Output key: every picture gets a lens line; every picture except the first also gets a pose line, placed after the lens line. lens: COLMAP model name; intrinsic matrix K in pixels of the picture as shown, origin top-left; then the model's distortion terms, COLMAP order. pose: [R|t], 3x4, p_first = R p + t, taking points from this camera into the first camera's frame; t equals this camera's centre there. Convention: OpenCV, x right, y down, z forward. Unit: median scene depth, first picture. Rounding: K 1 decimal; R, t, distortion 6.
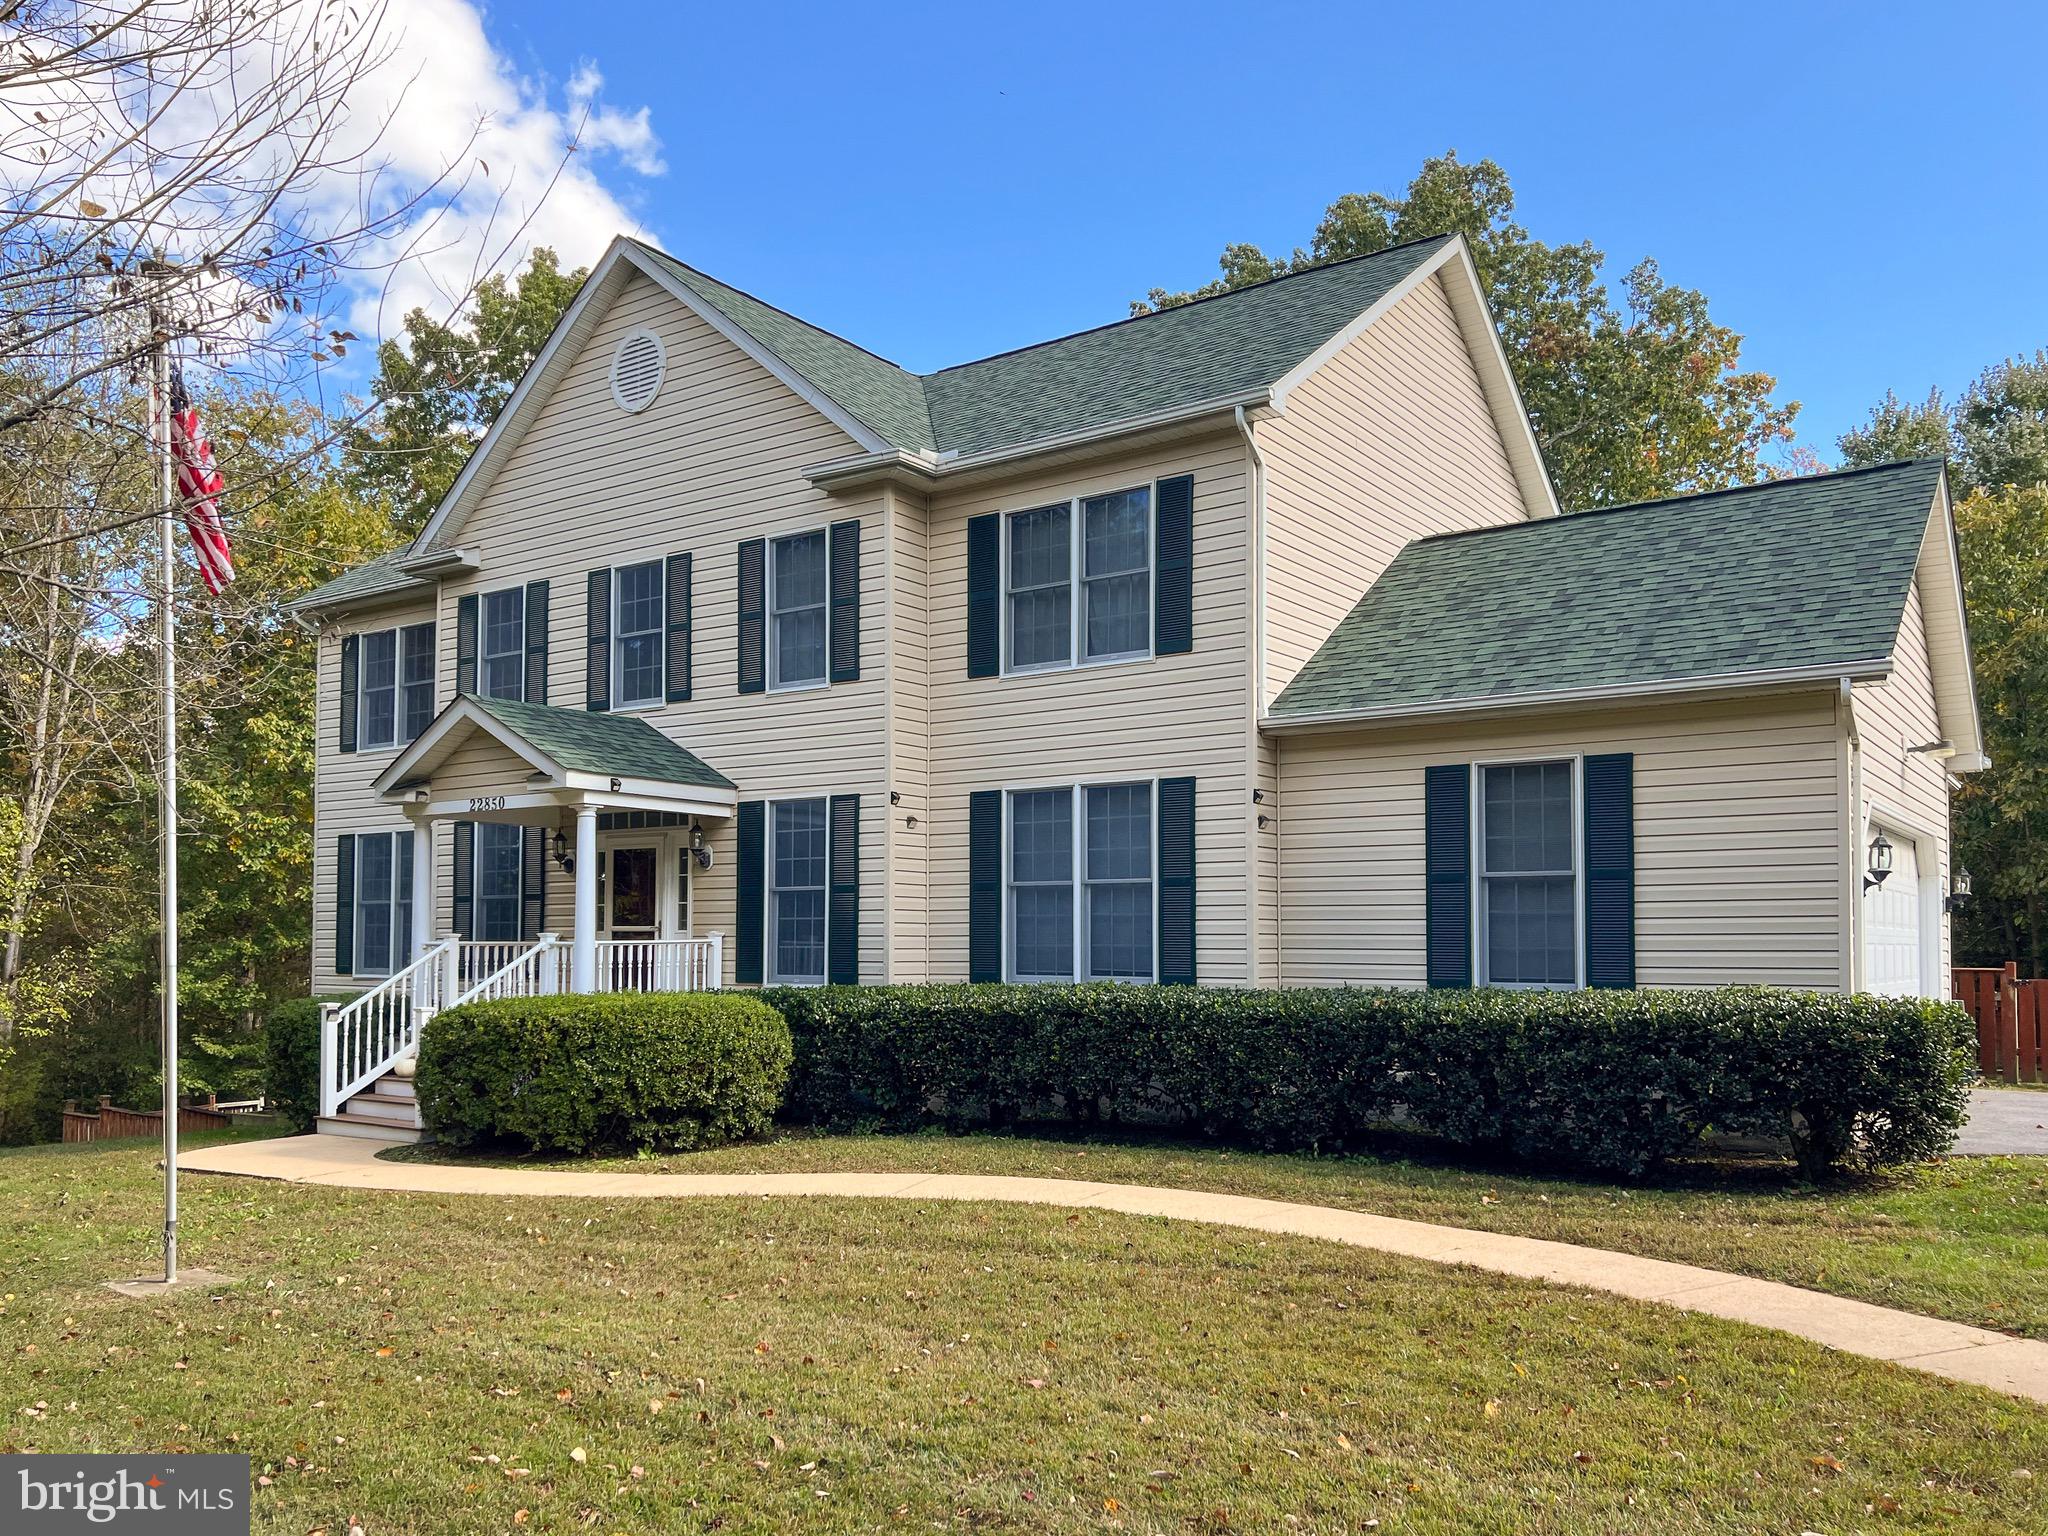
lens RADIAL K [[1621.9, 0, 1009.1], [0, 1621.9, 861.3], [0, 0, 1]] dist [0.055591, -0.042399]
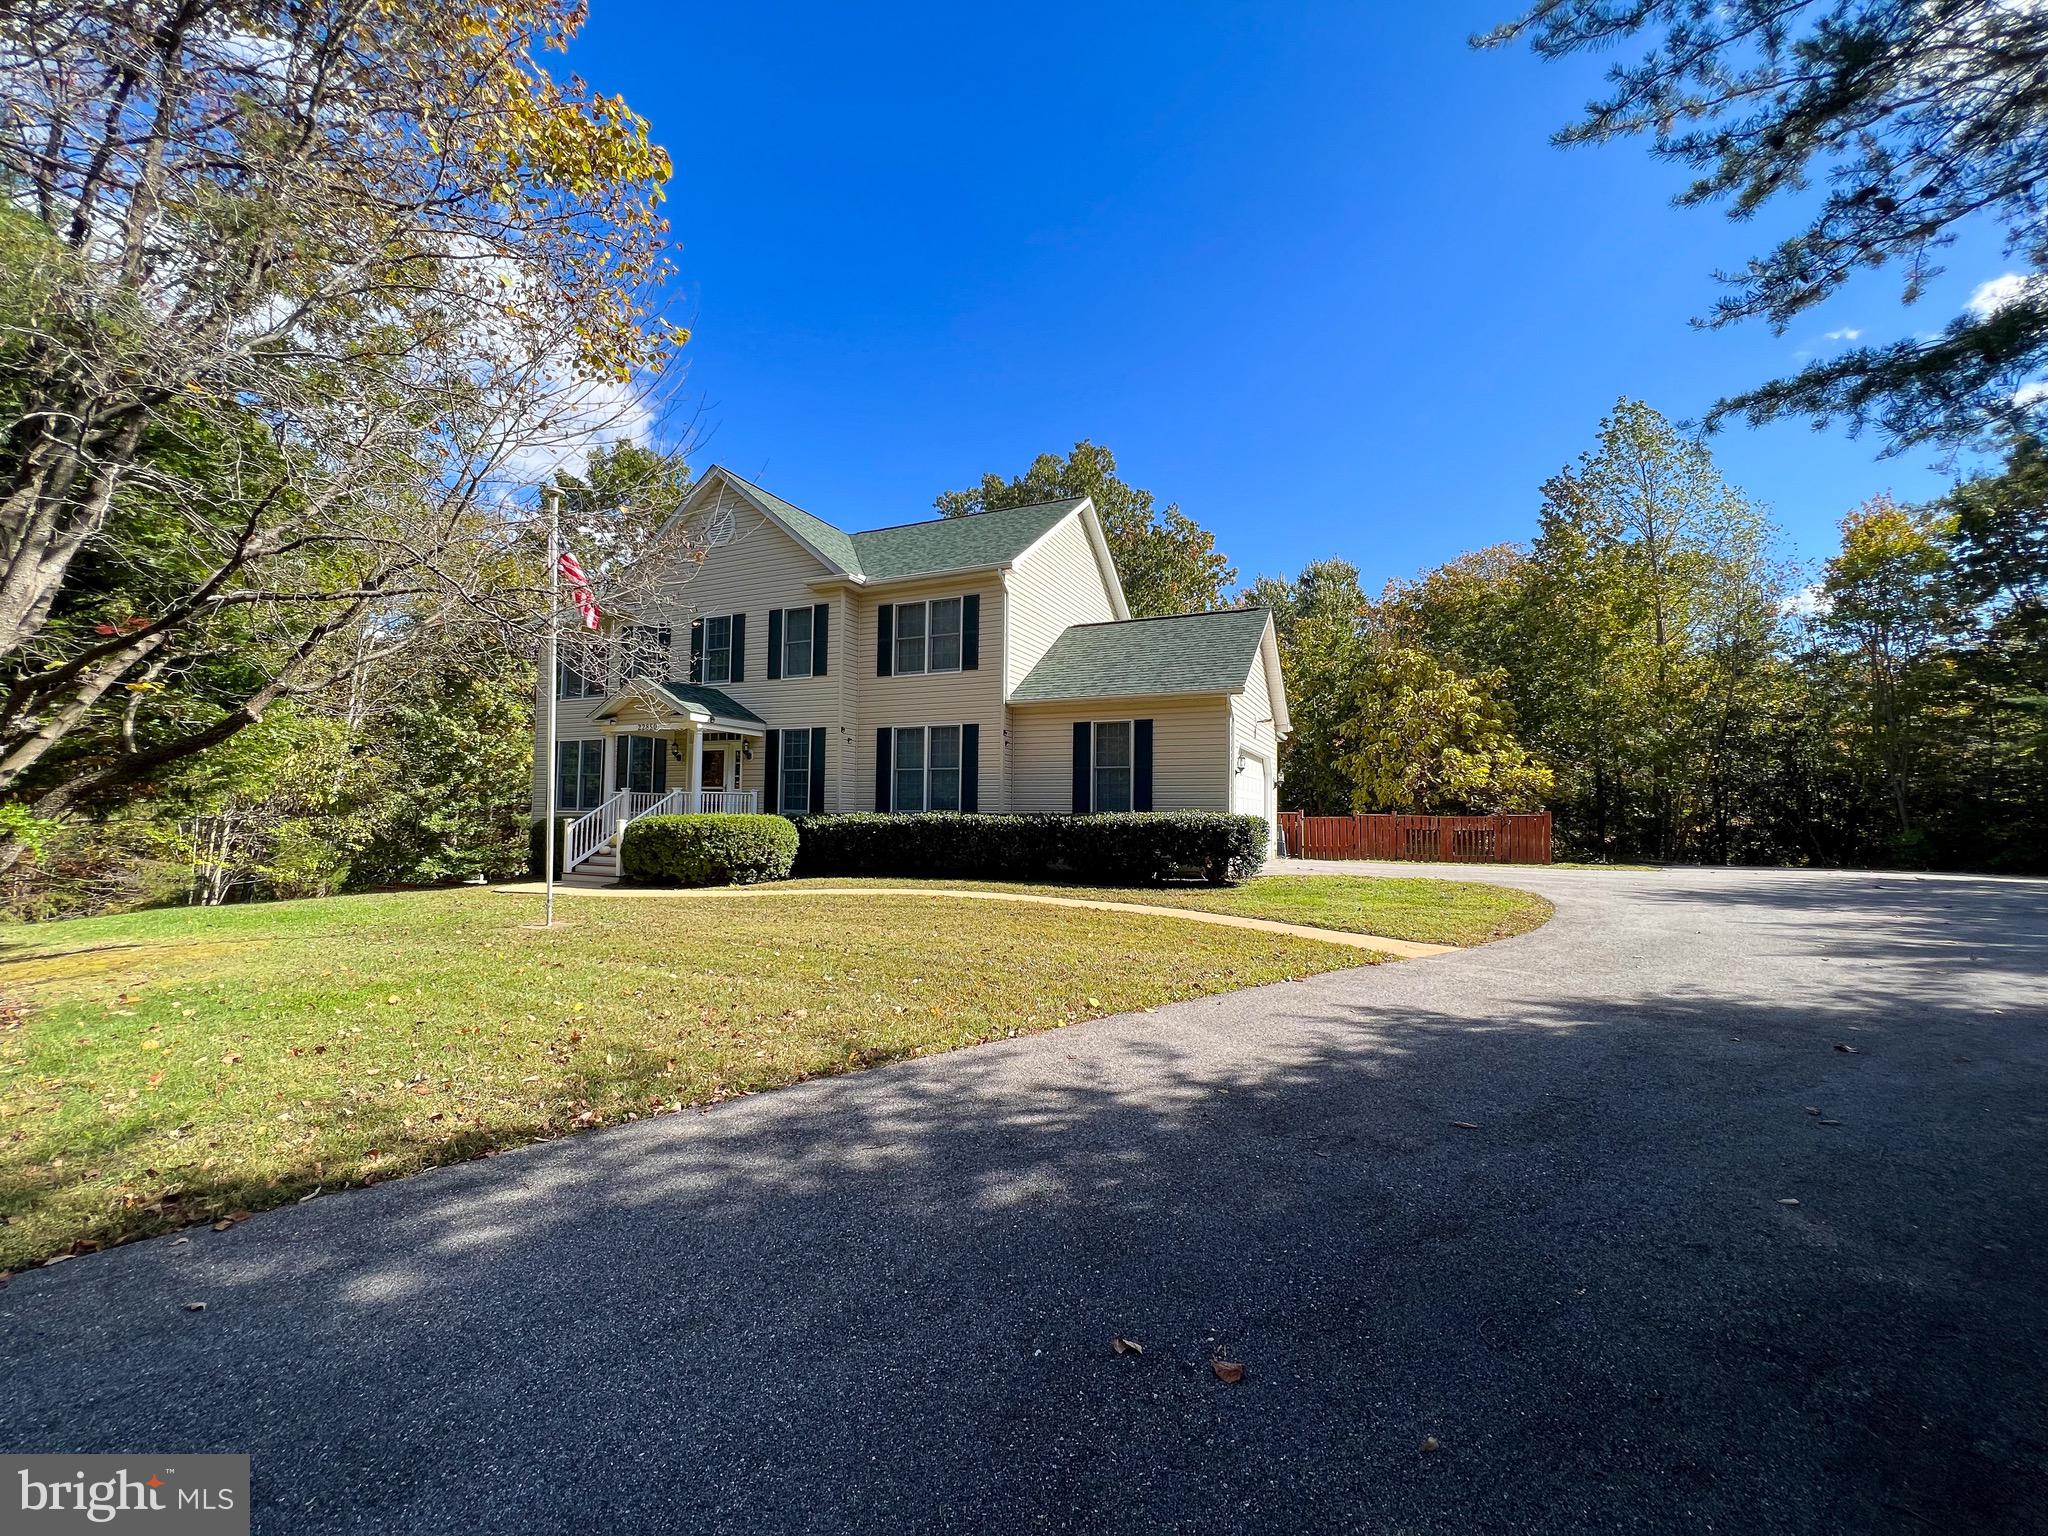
lens RADIAL K [[849.9, 0, 1025.8], [0, 849.9, 762.0], [0, 0, 1]] dist [-0.002641, -0.000394]
pose [[0.980847, 0.019404, 0.193810, -0.049625], [-0.017867, 0.999794, -0.009674, 0.012346], [-0.193958, 0.006026, 0.980991, -0.195649]]
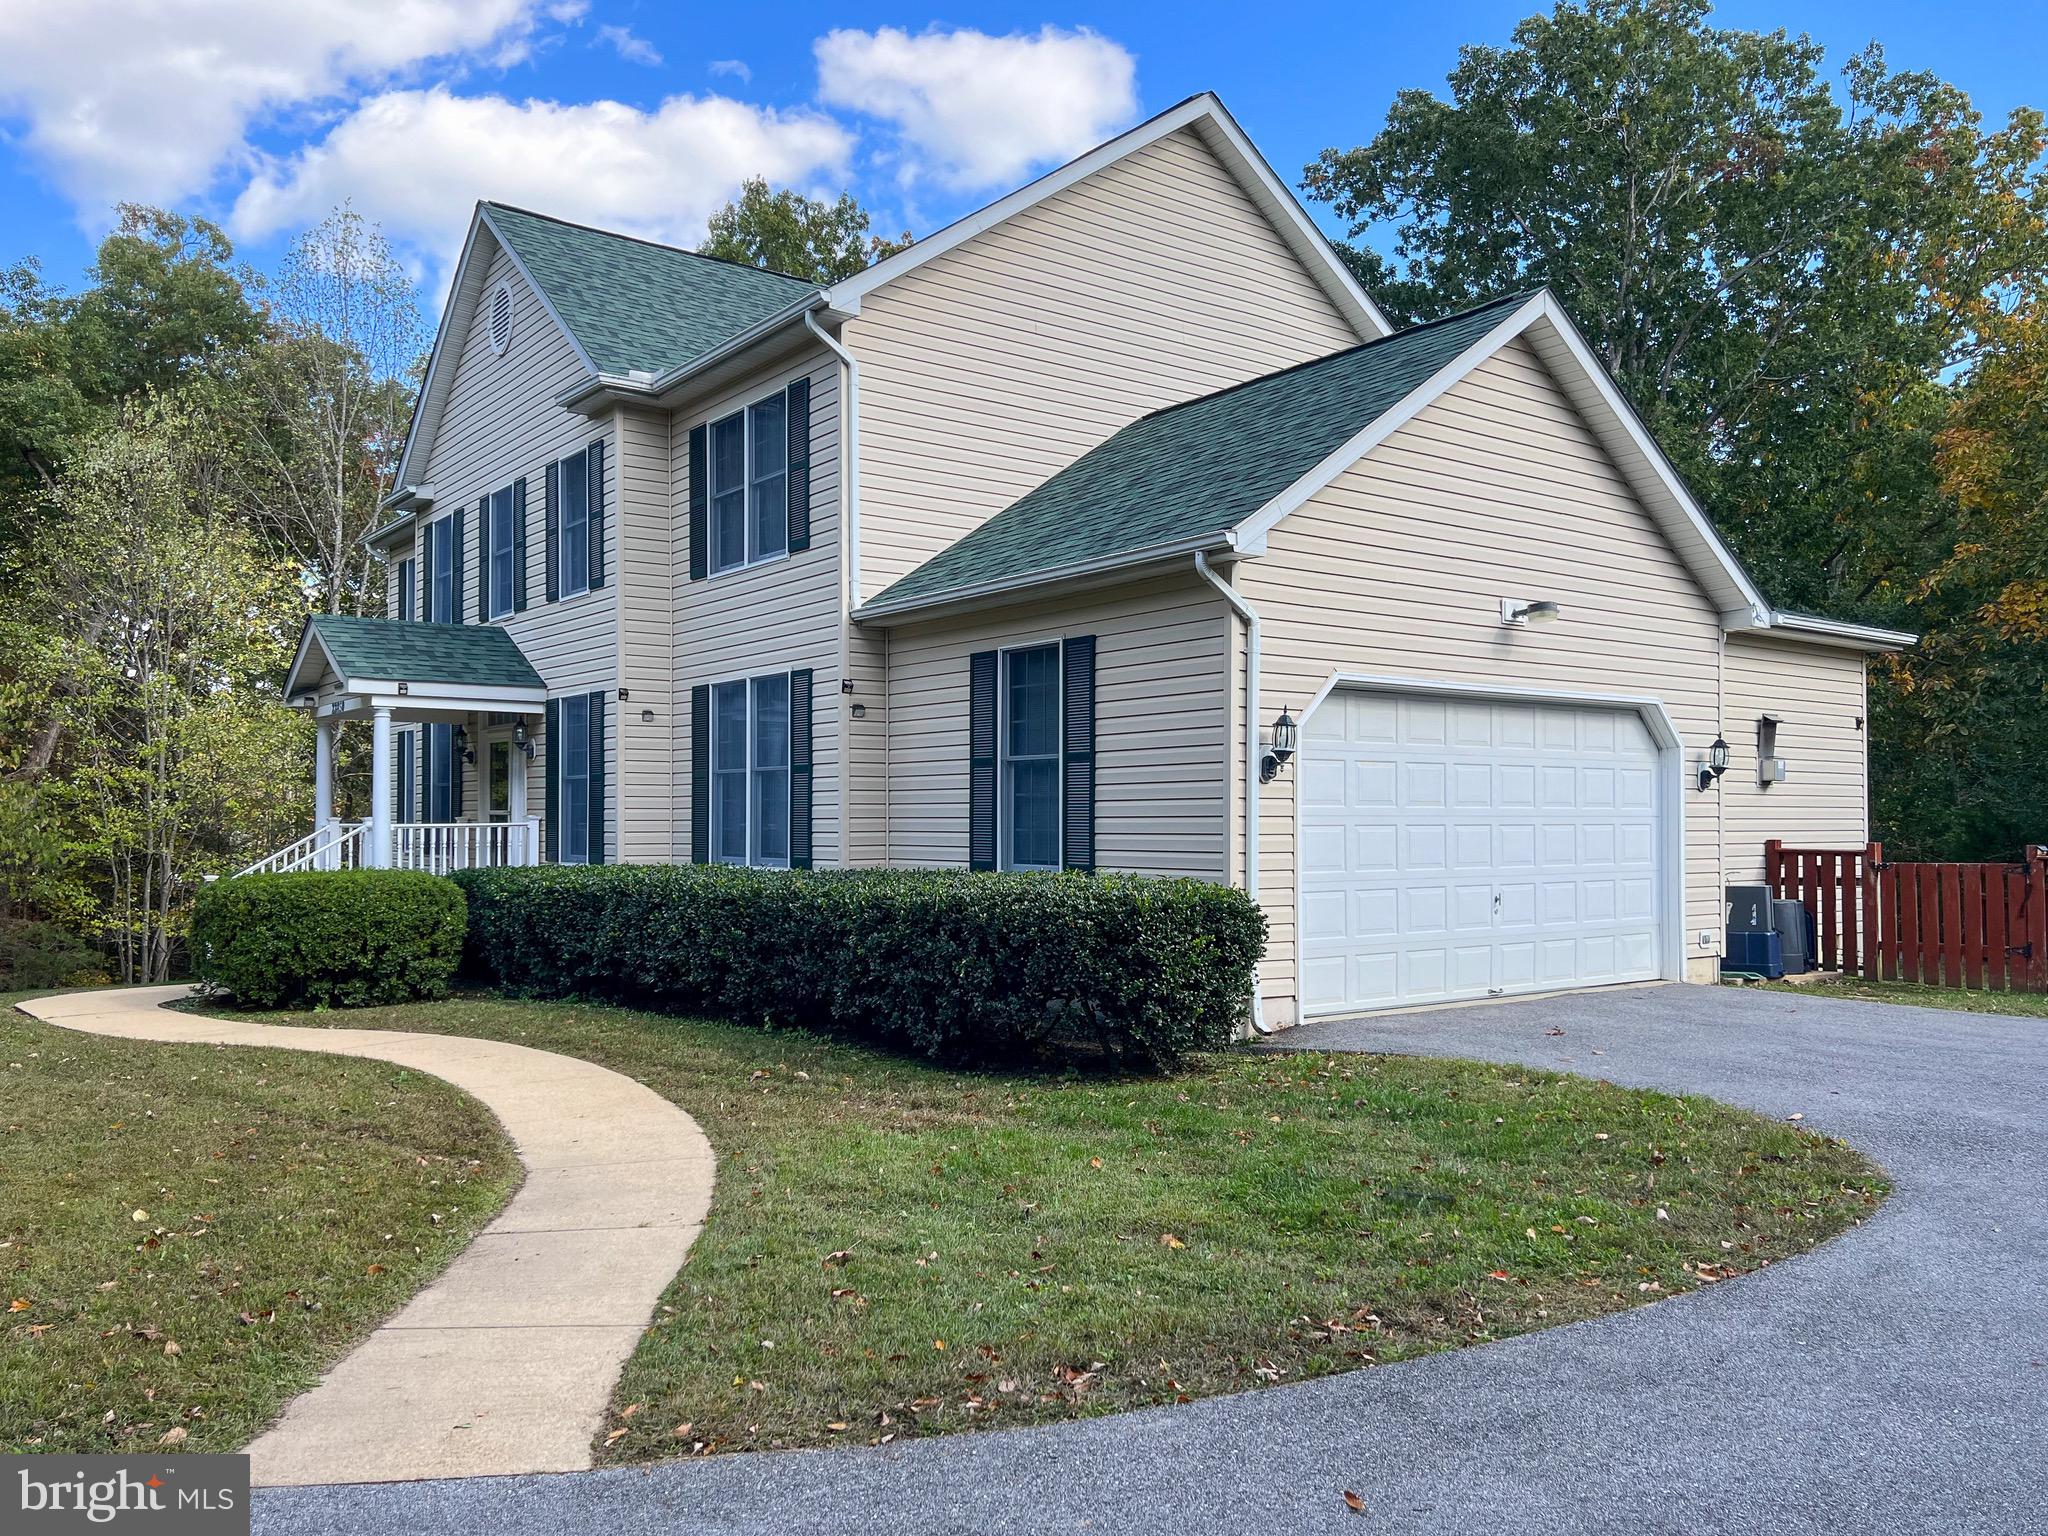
lens RADIAL K [[1621.9, 0, 1025.5], [0, 1621.9, 777.1], [0, 0, 1]] dist [0.055591, -0.042399]
pose [[0.951052, -0.008940, -0.308900, 0.527447], [0.014992, 0.999739, 0.017224, 0.001843], [0.308666, -0.021012, 0.950938, 0.042331]]
